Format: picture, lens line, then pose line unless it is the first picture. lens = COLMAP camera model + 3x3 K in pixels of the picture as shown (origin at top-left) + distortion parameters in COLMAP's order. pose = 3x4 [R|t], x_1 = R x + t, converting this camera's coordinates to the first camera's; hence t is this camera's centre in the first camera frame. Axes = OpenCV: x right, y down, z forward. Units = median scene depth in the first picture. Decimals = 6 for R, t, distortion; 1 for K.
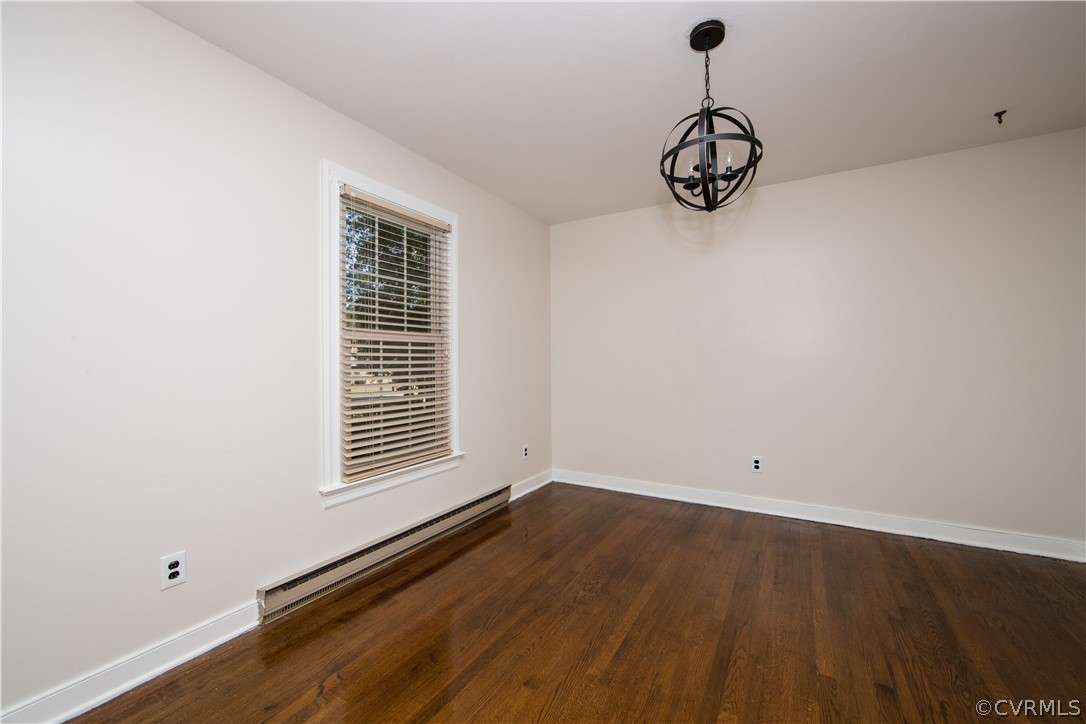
lens RADIAL K [[430.2, 0, 546.7], [0, 430.2, 361.2], [0, 0, 1]] dist [-0.014475, -0.000080]
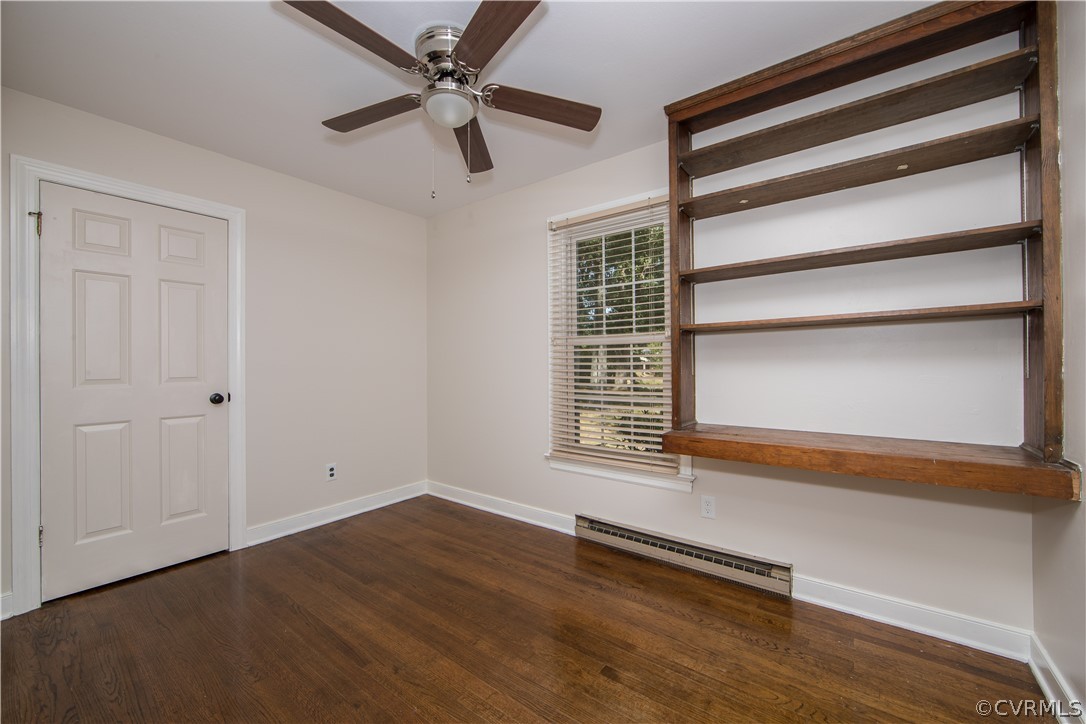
lens RADIAL K [[432.3, 0, 543.9], [0, 432.3, 360.2], [0, 0, 1]] dist [-0.015494, 0.004141]
pose [[-0.131635, 0.001218, -0.991297, 0.717435], [0.009246, 0.999957, 0.000001, -0.007410], [0.991255, -0.009165, -0.131641, 0.953906]]
